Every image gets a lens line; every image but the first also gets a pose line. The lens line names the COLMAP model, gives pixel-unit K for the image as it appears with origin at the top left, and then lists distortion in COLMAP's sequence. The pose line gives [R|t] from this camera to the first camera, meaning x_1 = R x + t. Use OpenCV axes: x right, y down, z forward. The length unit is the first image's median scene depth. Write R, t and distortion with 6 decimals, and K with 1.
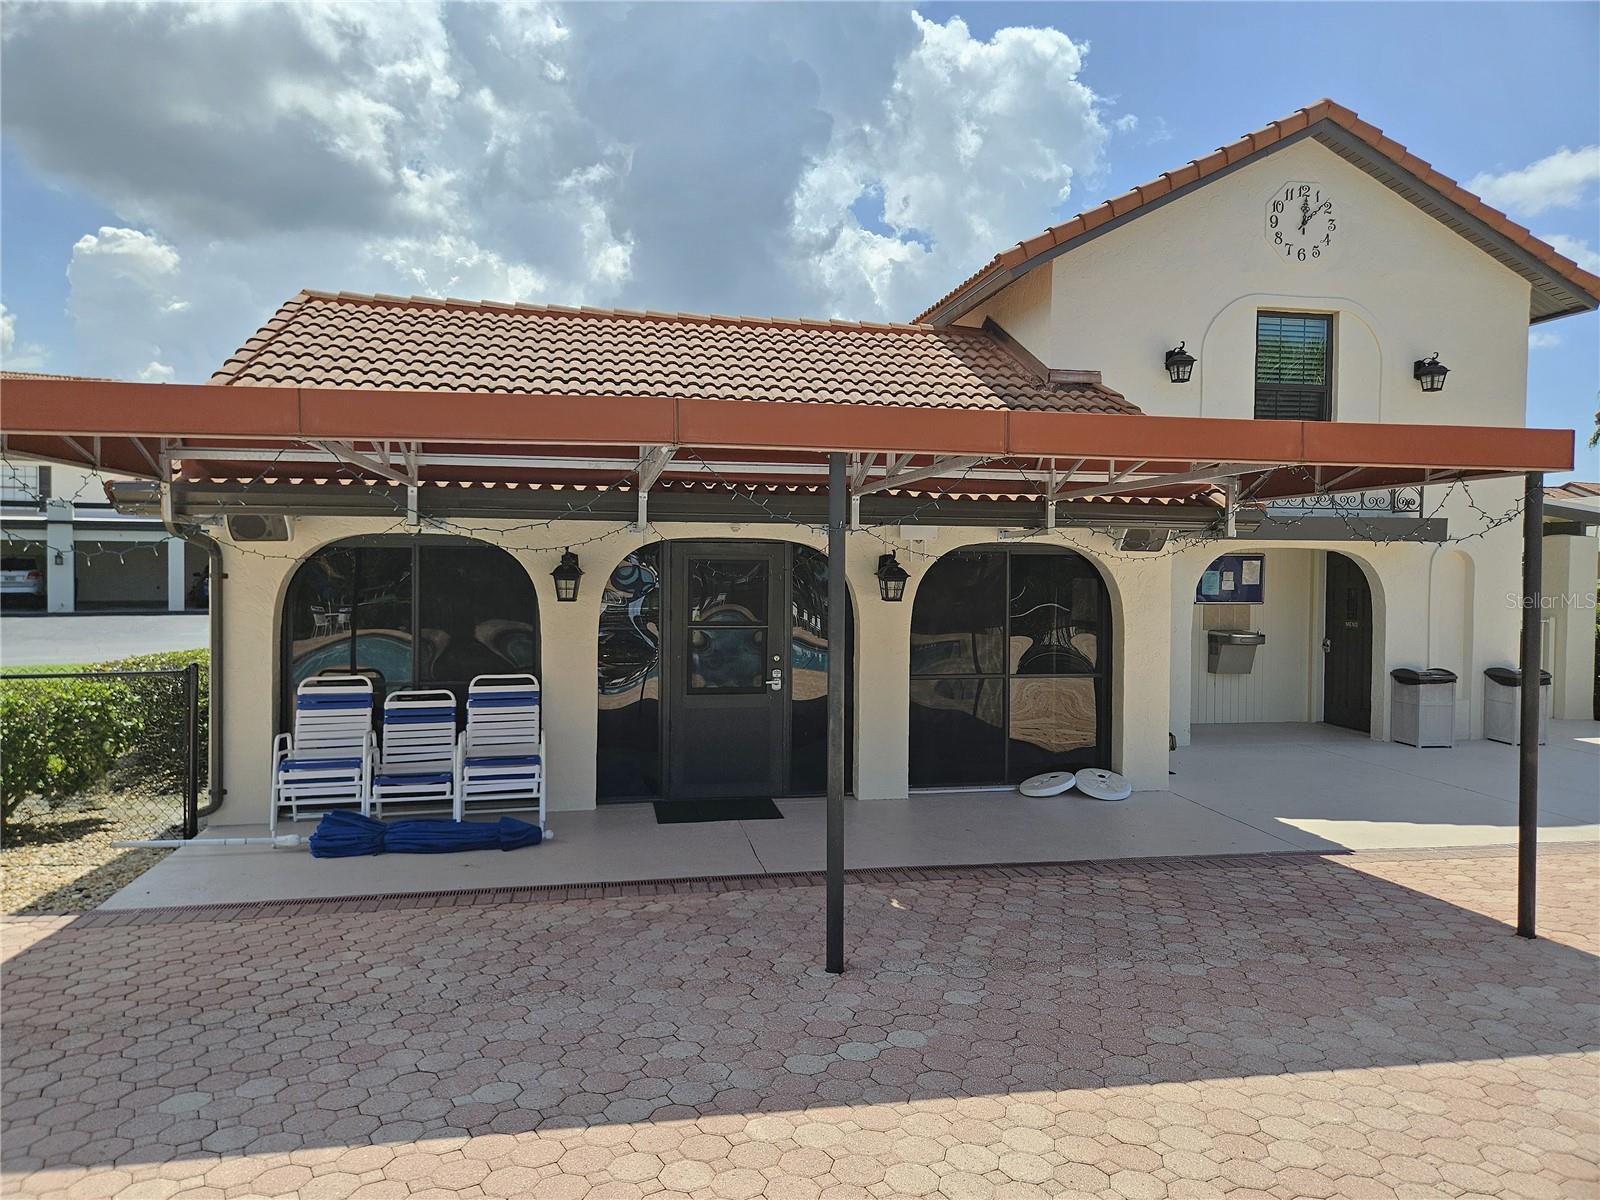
lens RADIAL K [[1063.6, 0, 799.3], [0, 1063.6, 592.7], [0, 0, 1]] dist [0.071106, -0.060571]
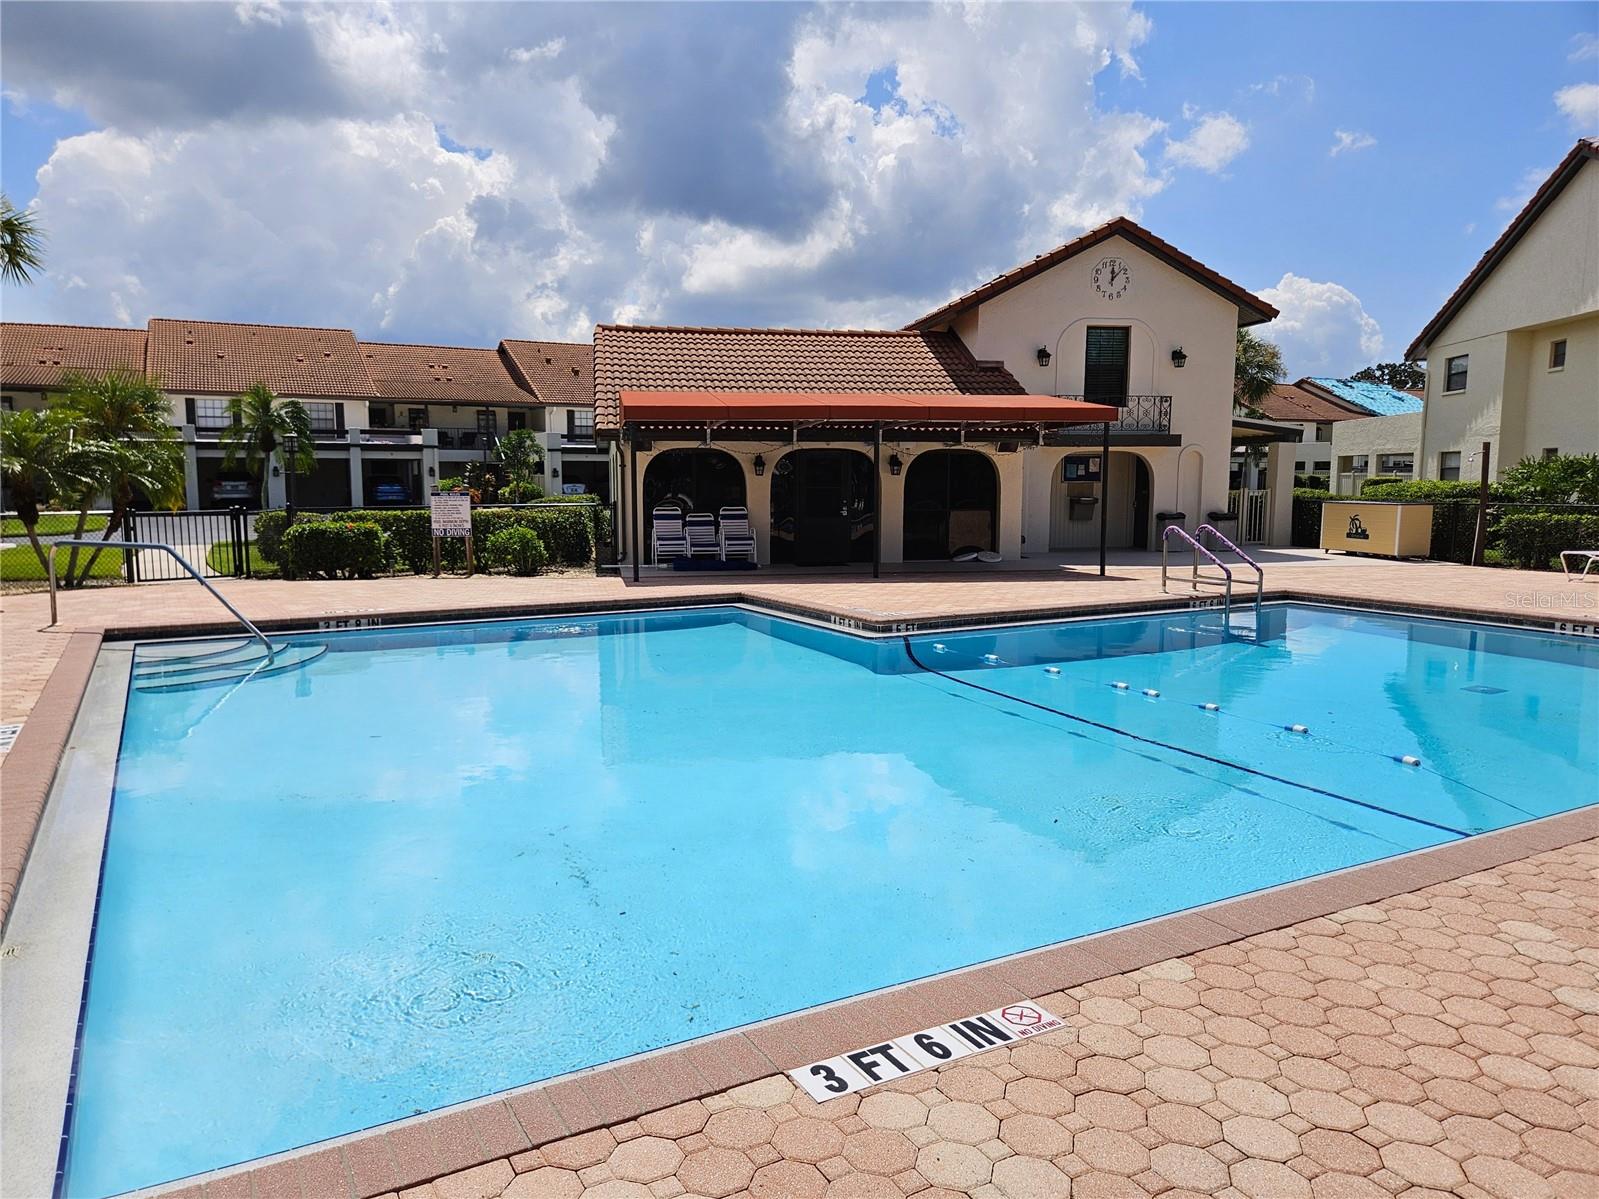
lens RADIAL K [[1088.6, 0, 799.5], [0, 1088.6, 599.5], [0, 0, 1]] dist [0.066274, -0.049596]
pose [[0.999872, -0.008360, -0.013652, -0.072792], [0.009445, 0.996631, 0.081474, 0.065421], [0.012925, -0.081593, 0.996582, -1.096473]]
